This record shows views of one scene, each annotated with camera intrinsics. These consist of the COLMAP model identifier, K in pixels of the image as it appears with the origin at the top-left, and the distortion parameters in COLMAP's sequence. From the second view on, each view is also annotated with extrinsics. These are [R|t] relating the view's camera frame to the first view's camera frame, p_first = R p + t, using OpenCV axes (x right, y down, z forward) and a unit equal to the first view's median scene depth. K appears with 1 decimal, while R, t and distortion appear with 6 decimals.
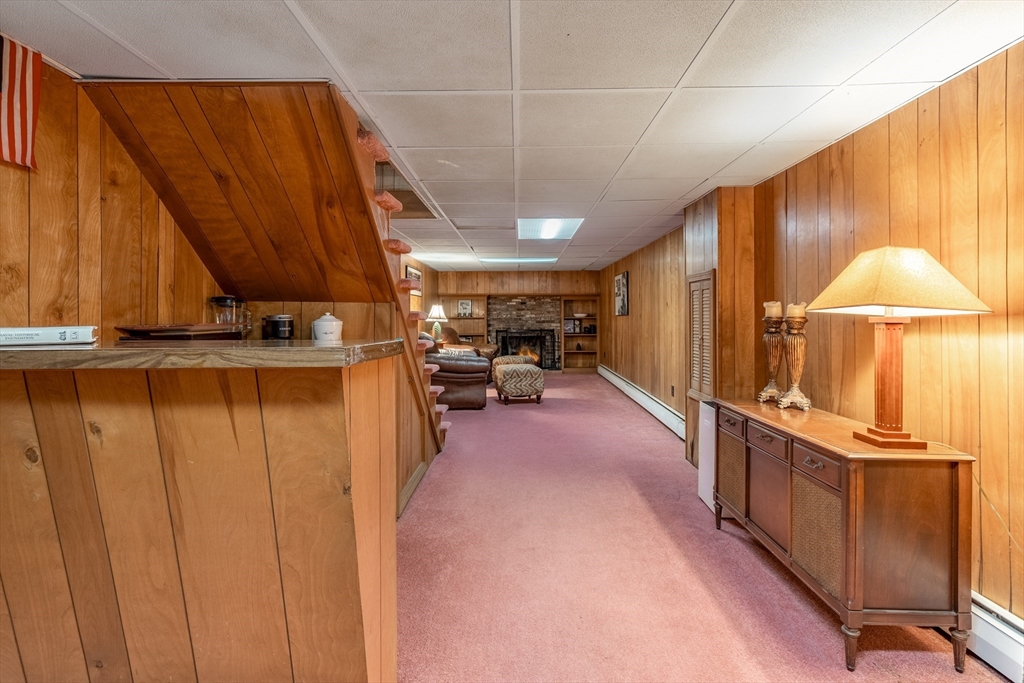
lens RADIAL K [[469.4, 0, 513.7], [0, 469.4, 314.2], [0, 0, 1]] dist [0.007197, -0.001904]
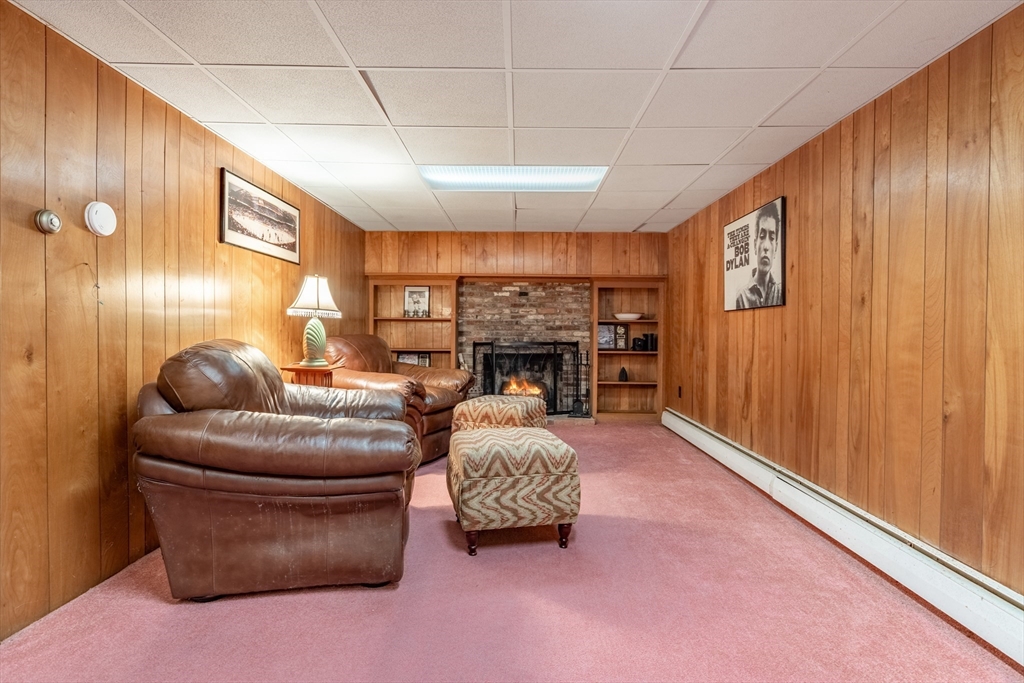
lens RADIAL K [[566.4, 0, 510.2], [0, 566.4, 338.1], [0, 0, 1]] dist [0.001431, 0.000040]
pose [[0.999942, 0.010709, -0.001392, 0.006664], [-0.010678, 0.999726, 0.020833, 0.015102], [0.001615, -0.020817, 0.999782, 0.342931]]
